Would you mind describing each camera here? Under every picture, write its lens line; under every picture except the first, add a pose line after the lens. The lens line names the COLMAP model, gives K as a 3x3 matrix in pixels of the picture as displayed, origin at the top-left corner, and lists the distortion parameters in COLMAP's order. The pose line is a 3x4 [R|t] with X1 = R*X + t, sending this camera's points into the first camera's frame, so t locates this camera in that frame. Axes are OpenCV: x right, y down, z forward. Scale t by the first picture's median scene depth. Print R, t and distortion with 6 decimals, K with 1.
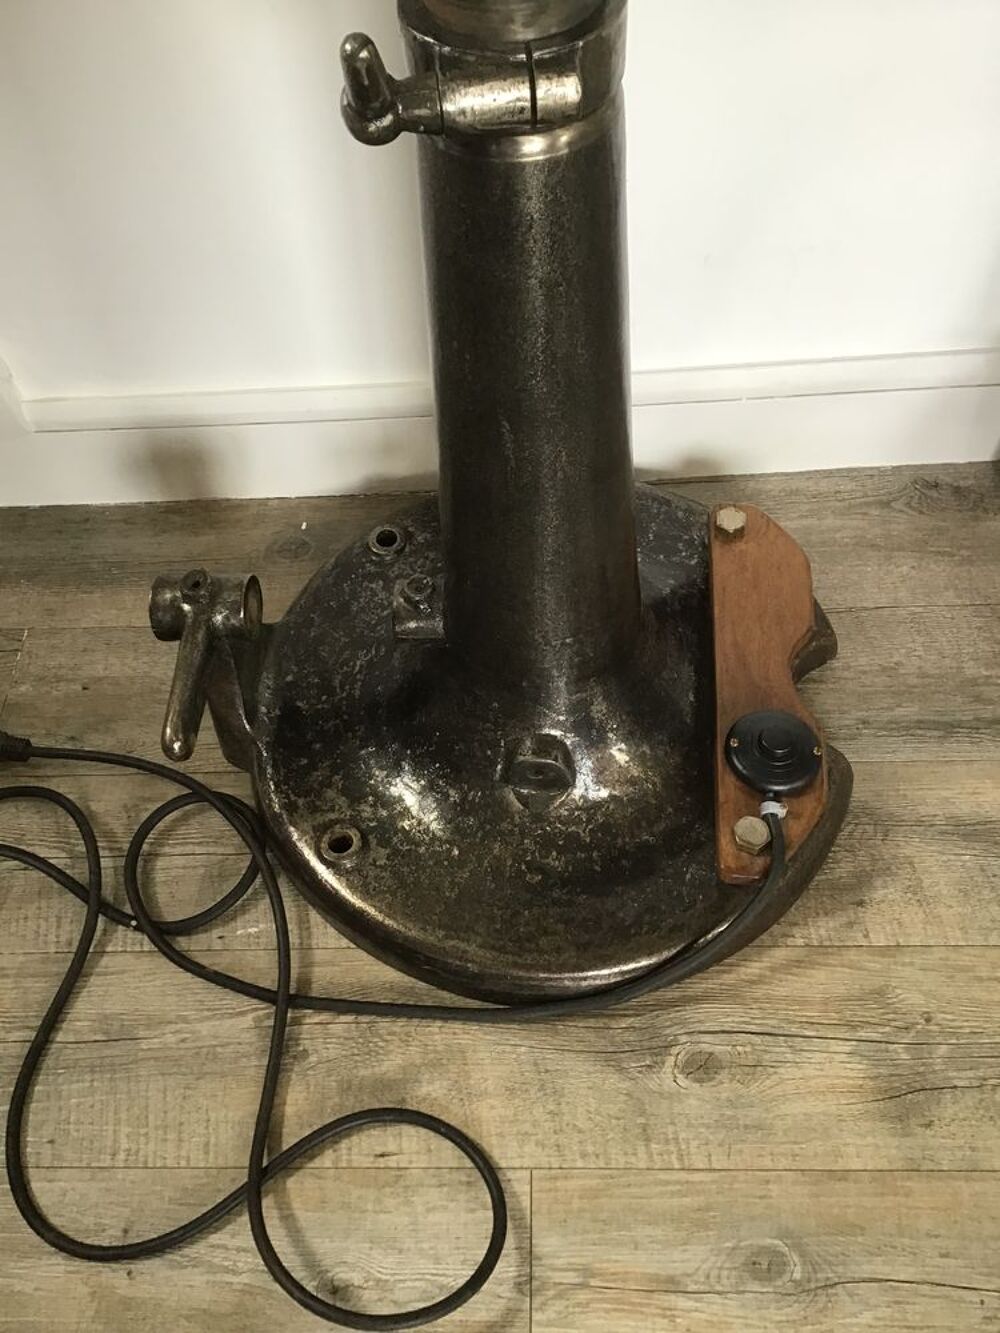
lens RADIAL K [[1185.3, 0, 507.2], [0, 1185.3, 669.7], [0, 0, 1]] dist [0.073685, -0.095003]
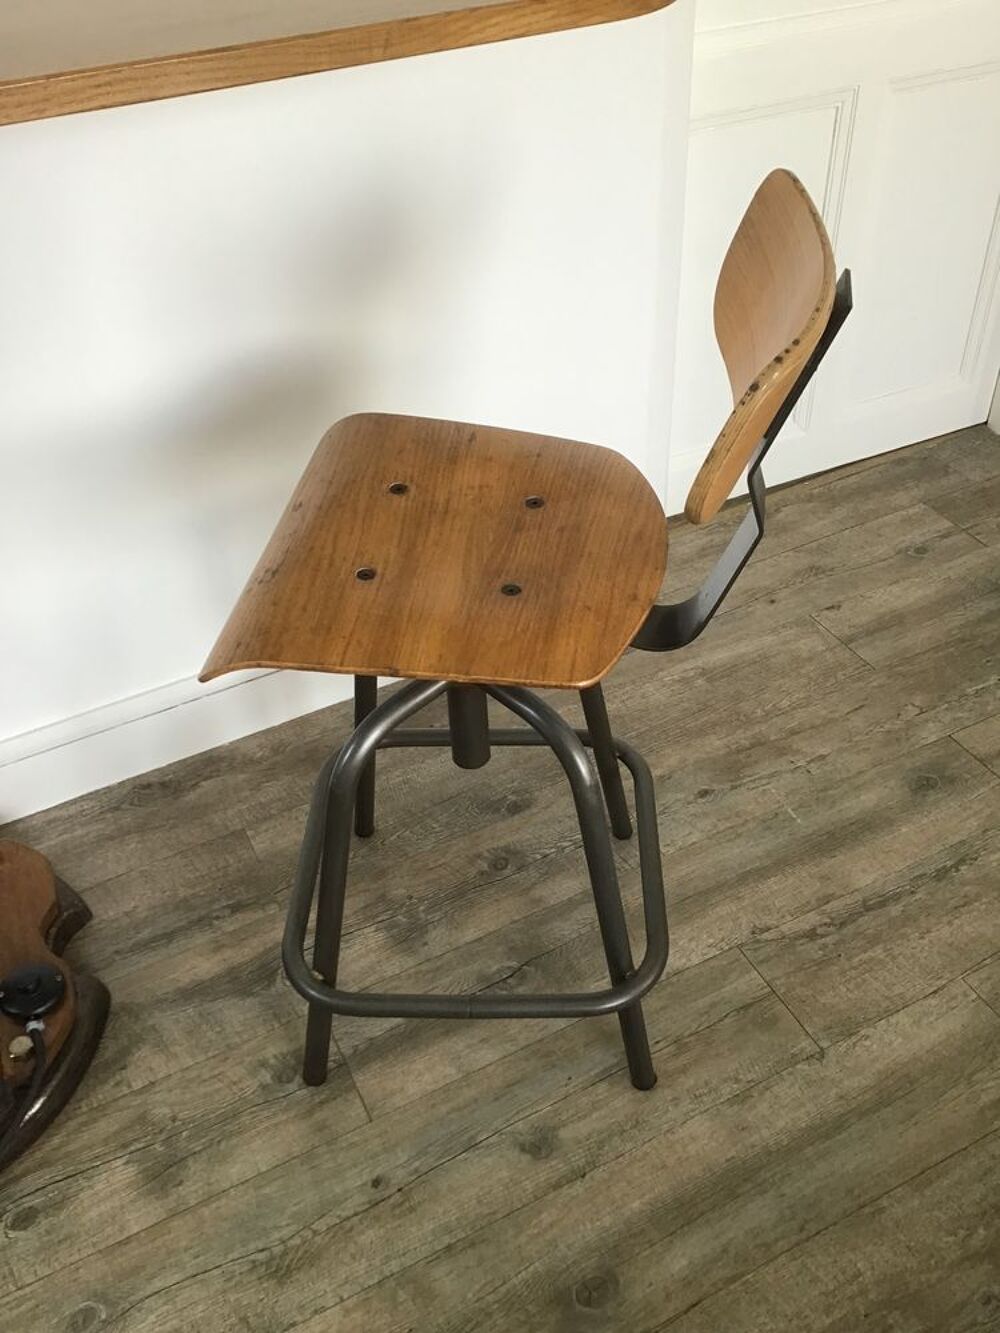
lens RADIAL K [[1185.3, 0, 480.8], [0, 1185.3, 686.7], [0, 0, 1]] dist [0.073685, -0.095003]
pose [[0.889176, -0.279860, 0.362001, 0.288903], [0.370785, 0.904278, -0.211662, 0.250746], [-0.268113, 0.322429, 0.907830, -0.606012]]
